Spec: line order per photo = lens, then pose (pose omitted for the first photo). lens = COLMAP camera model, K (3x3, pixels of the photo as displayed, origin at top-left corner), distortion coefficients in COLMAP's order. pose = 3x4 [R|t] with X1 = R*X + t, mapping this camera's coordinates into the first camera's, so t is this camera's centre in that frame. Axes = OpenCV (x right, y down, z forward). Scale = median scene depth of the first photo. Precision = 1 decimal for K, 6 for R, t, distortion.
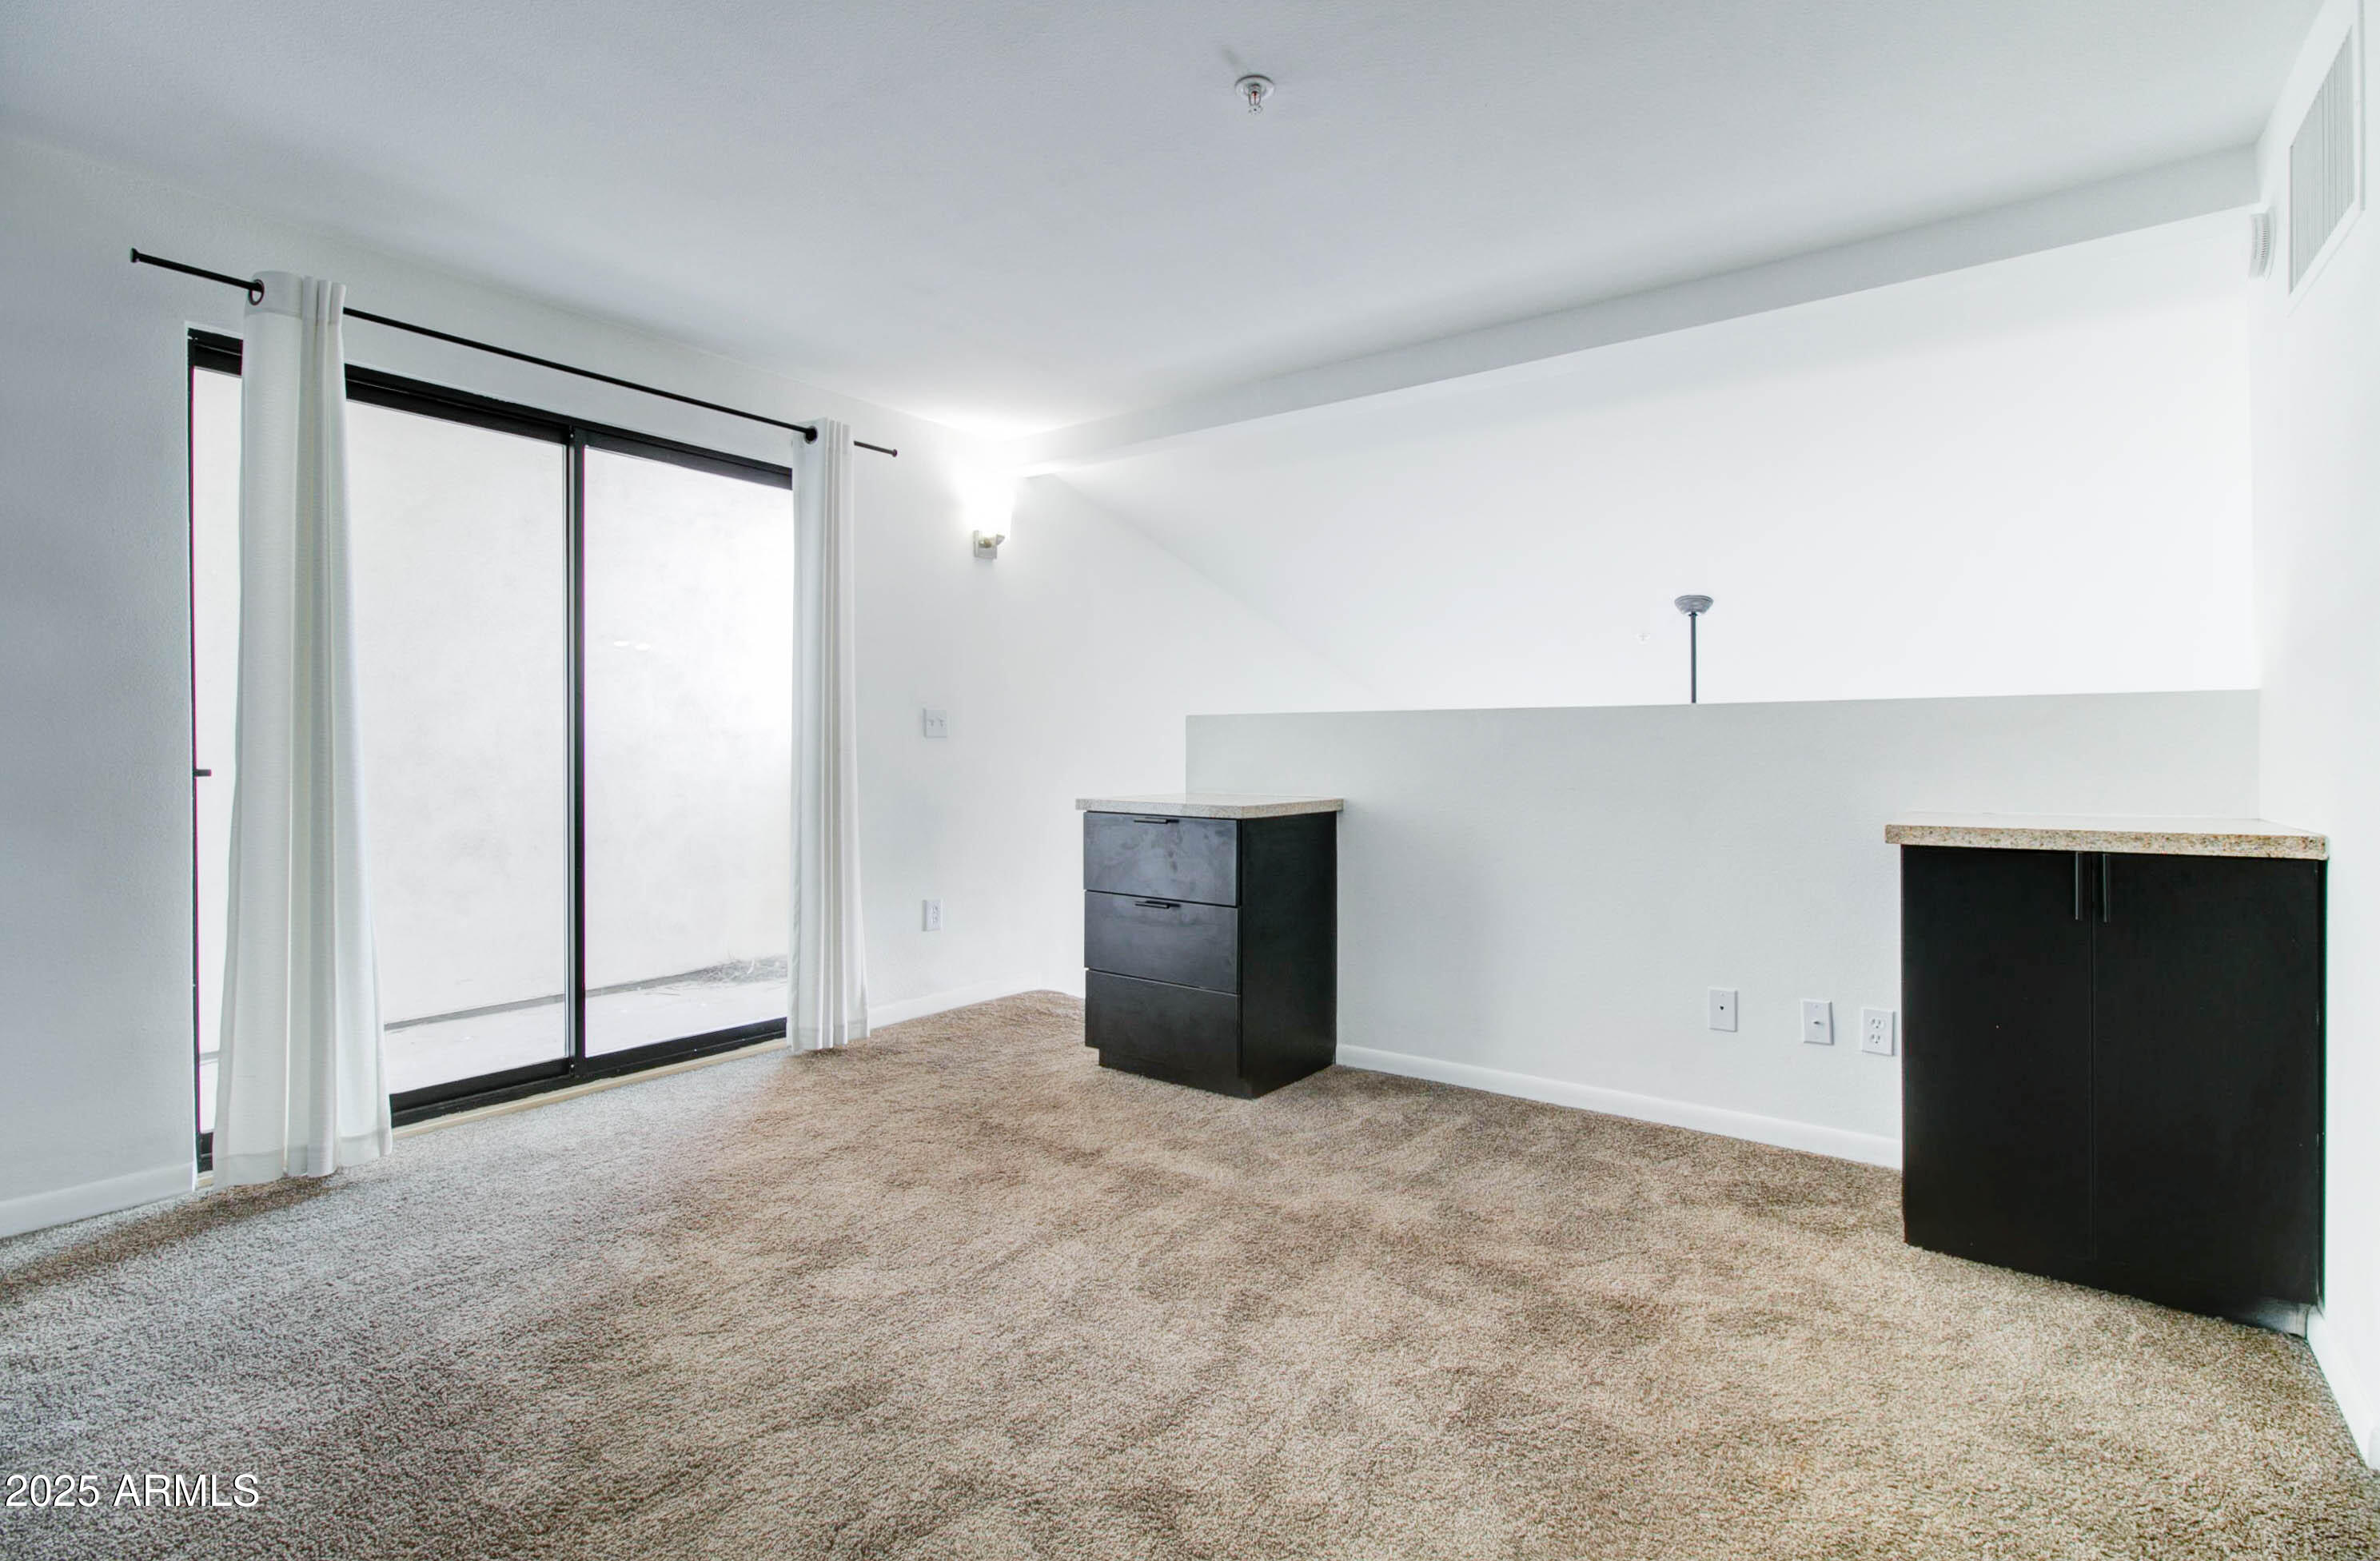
lens RADIAL K [[1085.8, 0, 1201.1], [0, 1085.8, 766.3], [0, 0, 1]] dist [-0.008102, -0.000387]
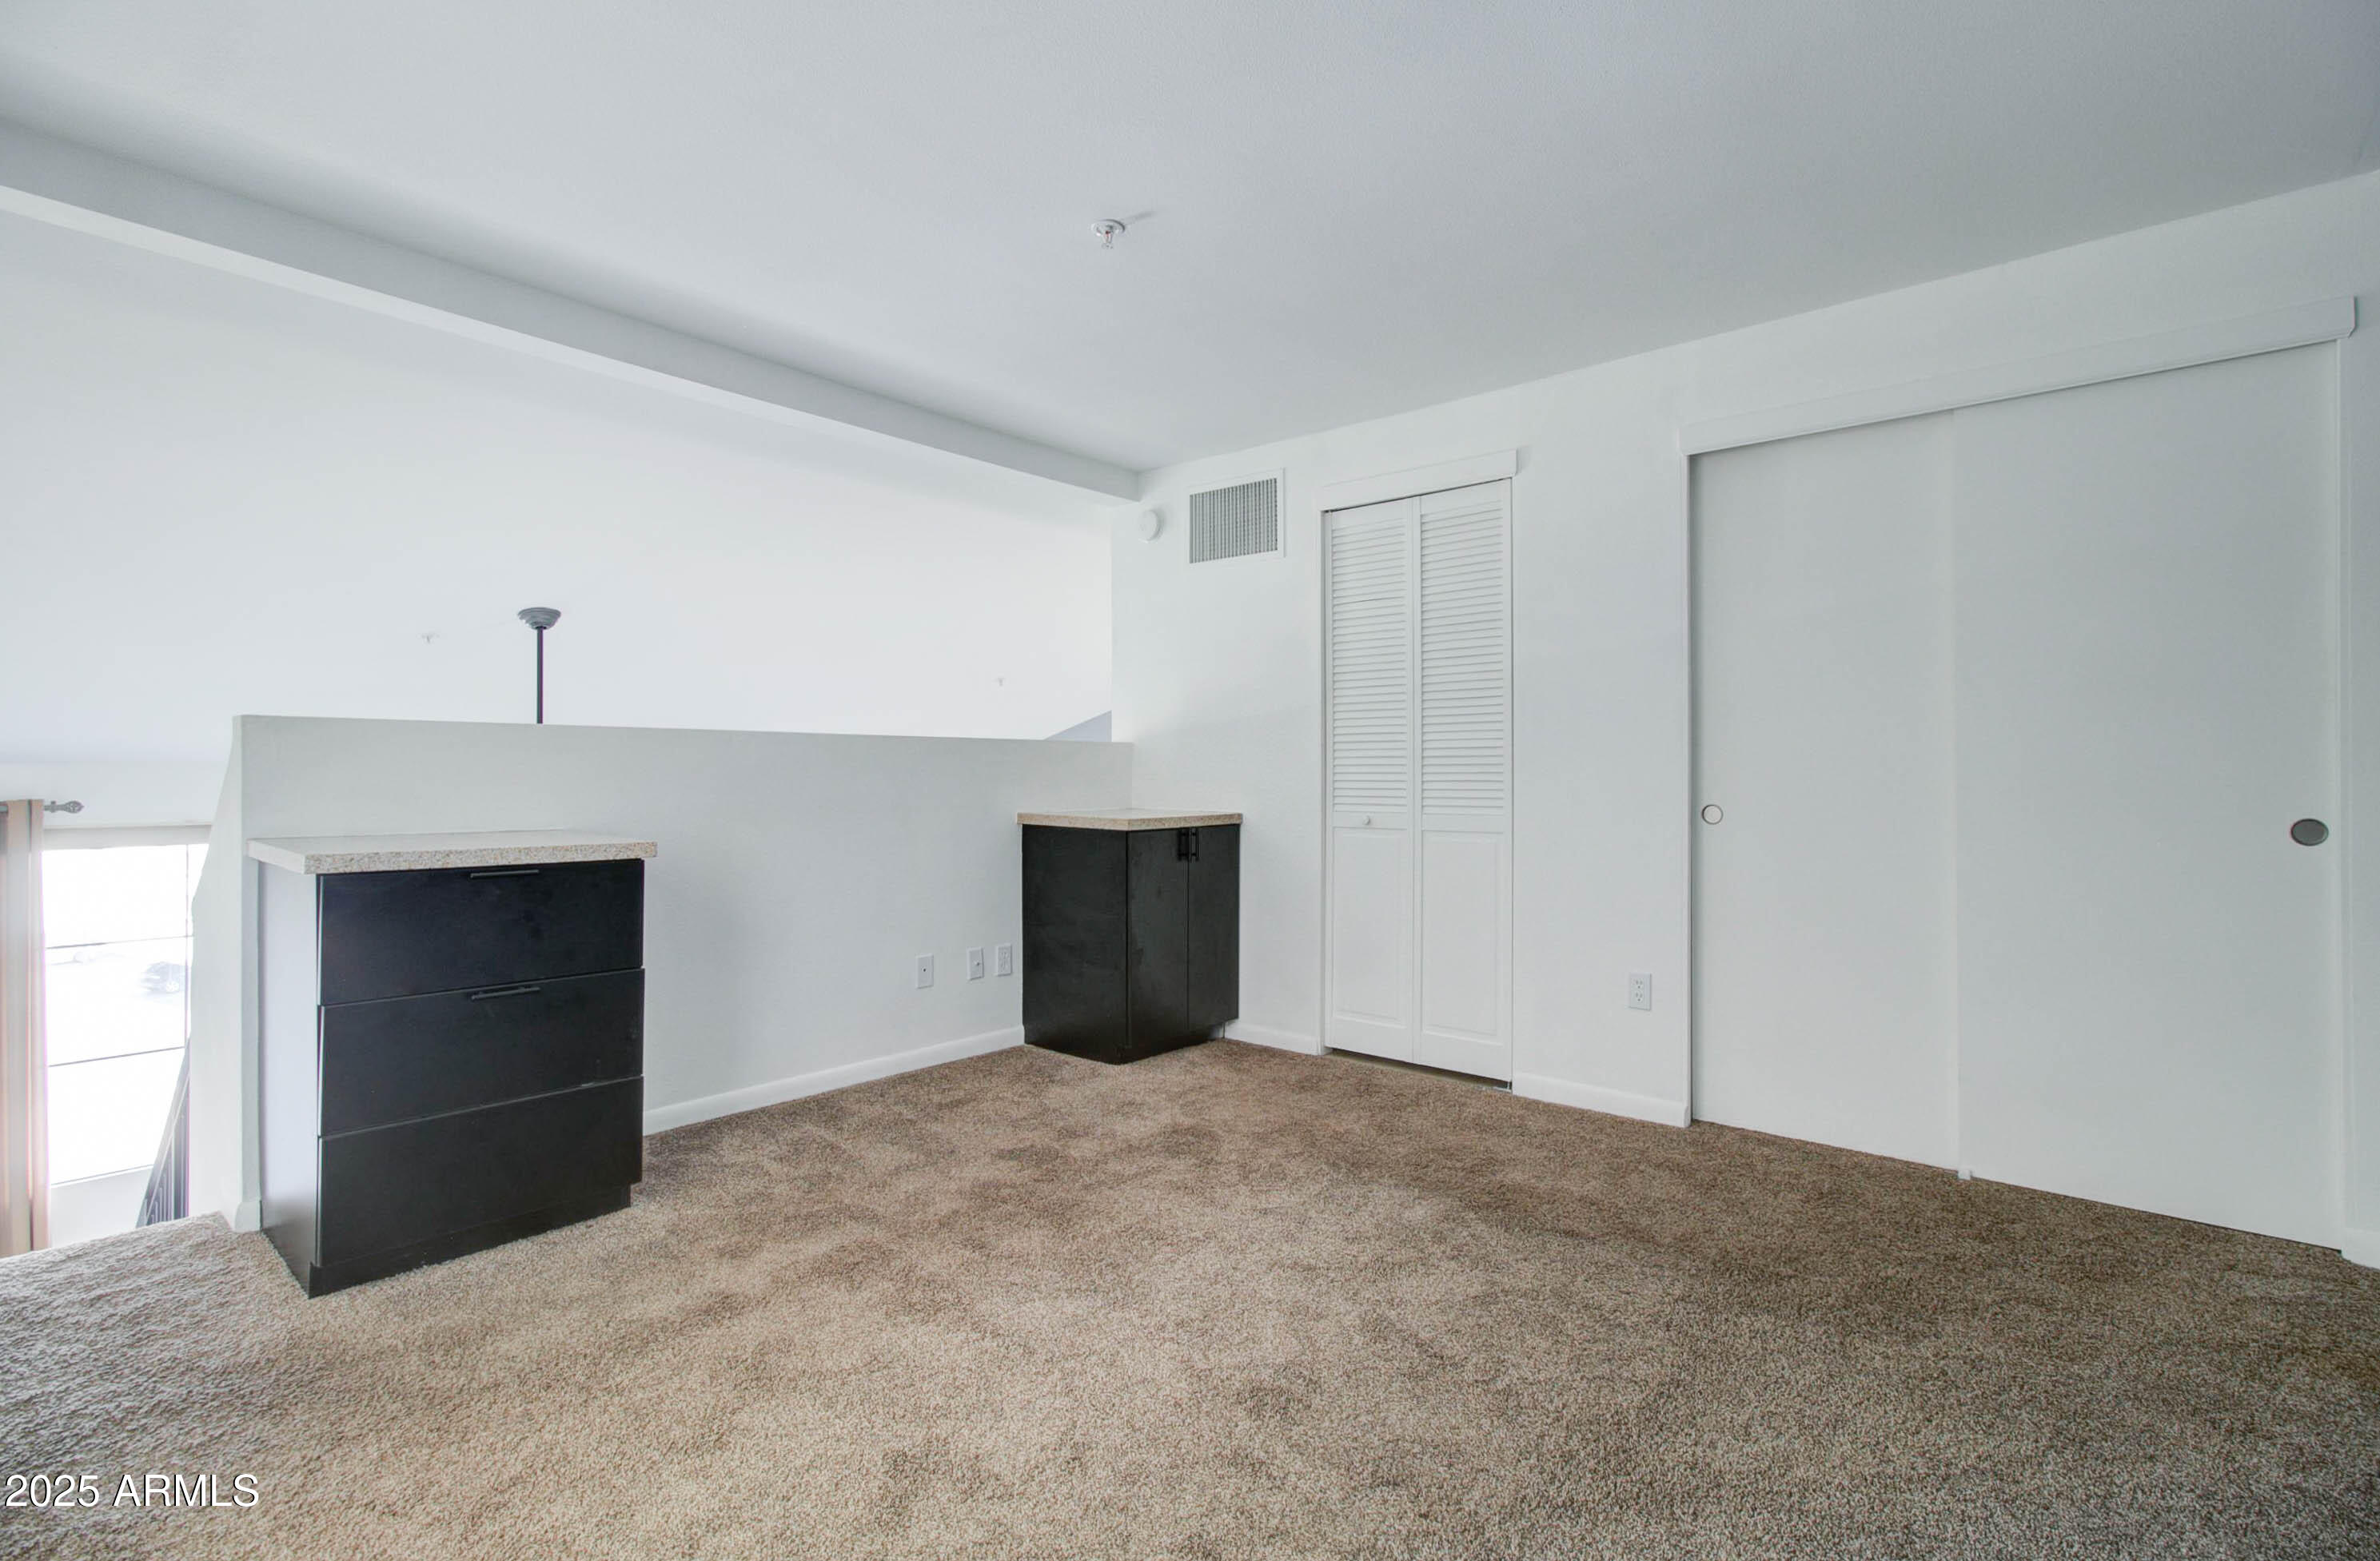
lens RADIAL K [[1085.8, 0, 1201.1], [0, 1085.8, 766.3], [0, 0, 1]] dist [-0.008102, -0.000387]
pose [[0.062742, 0.010565, 0.997974, -0.872377], [0.003120, 0.999937, -0.010782, -0.007142], [-0.998025, 0.003790, 0.062705, 0.637816]]
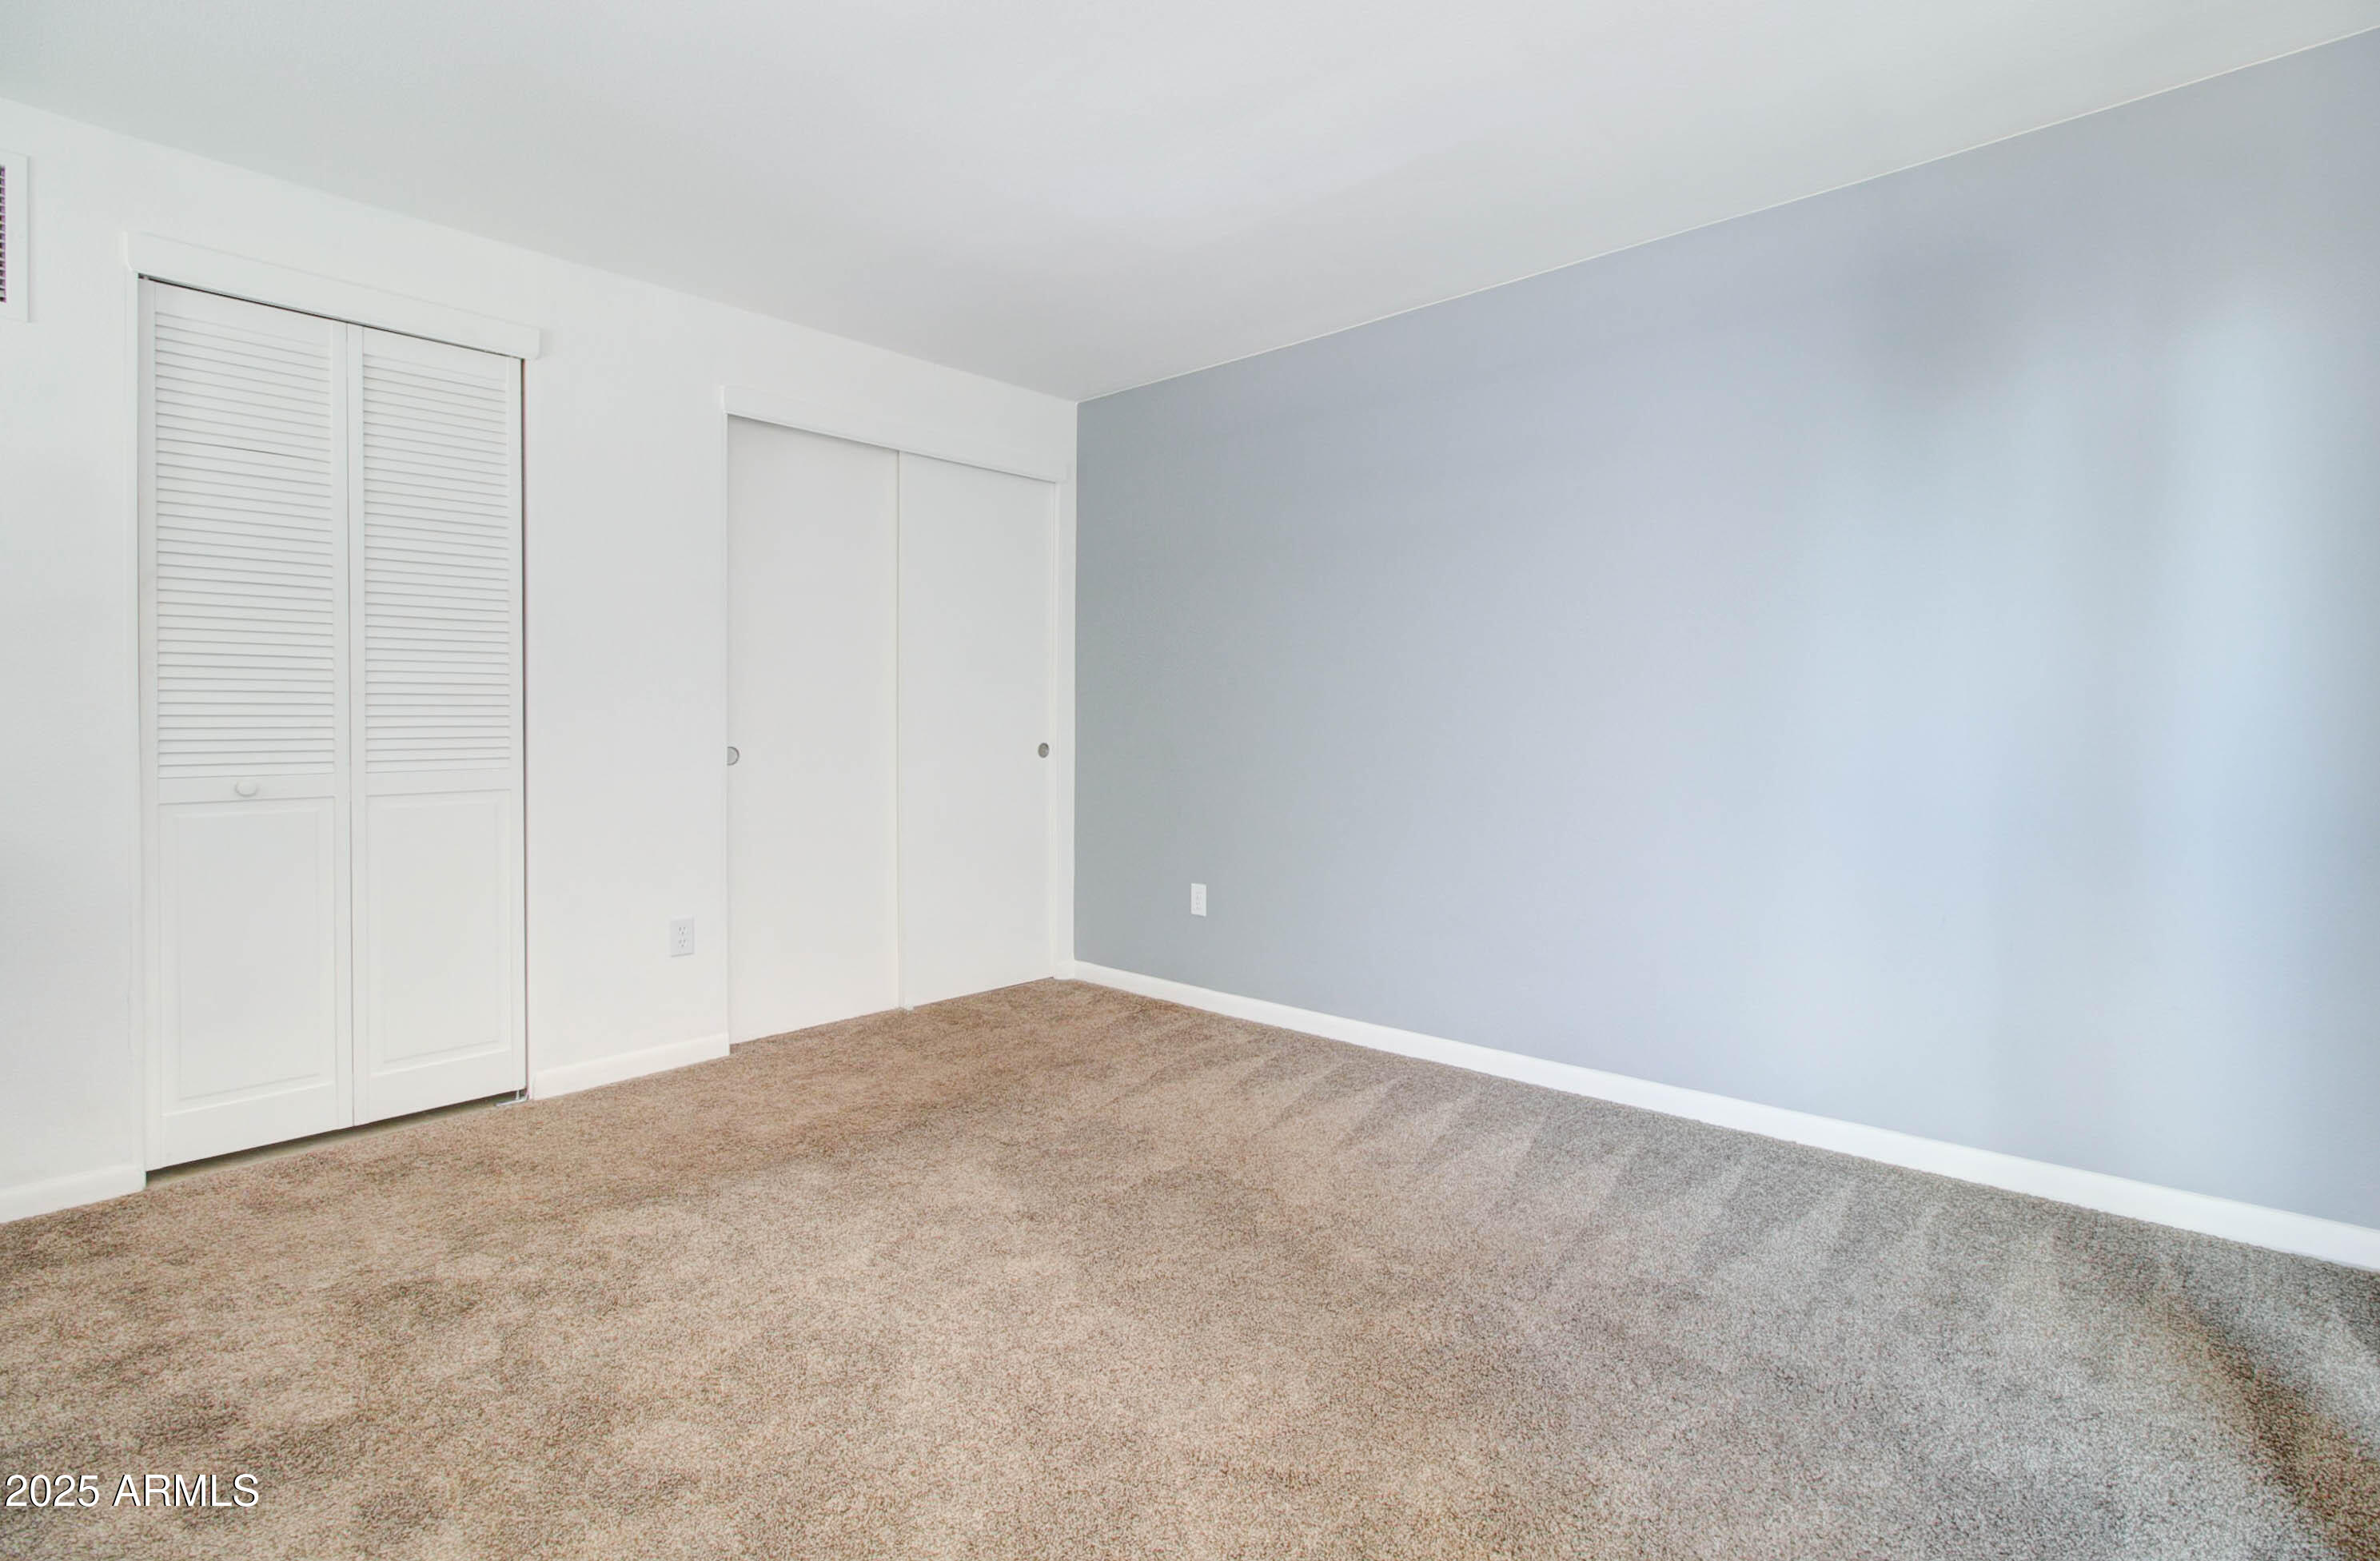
lens RADIAL K [[1143.1, 0, 1191.2], [0, 1143.1, 727.8], [0, 0, 1]] dist [0.001563, -0.000563]
pose [[-0.996162, 0.005477, 0.087360, -0.312711], [0.006437, 0.999922, 0.010717, -0.007435], [-0.087294, 0.011238, -0.996119, 1.411923]]
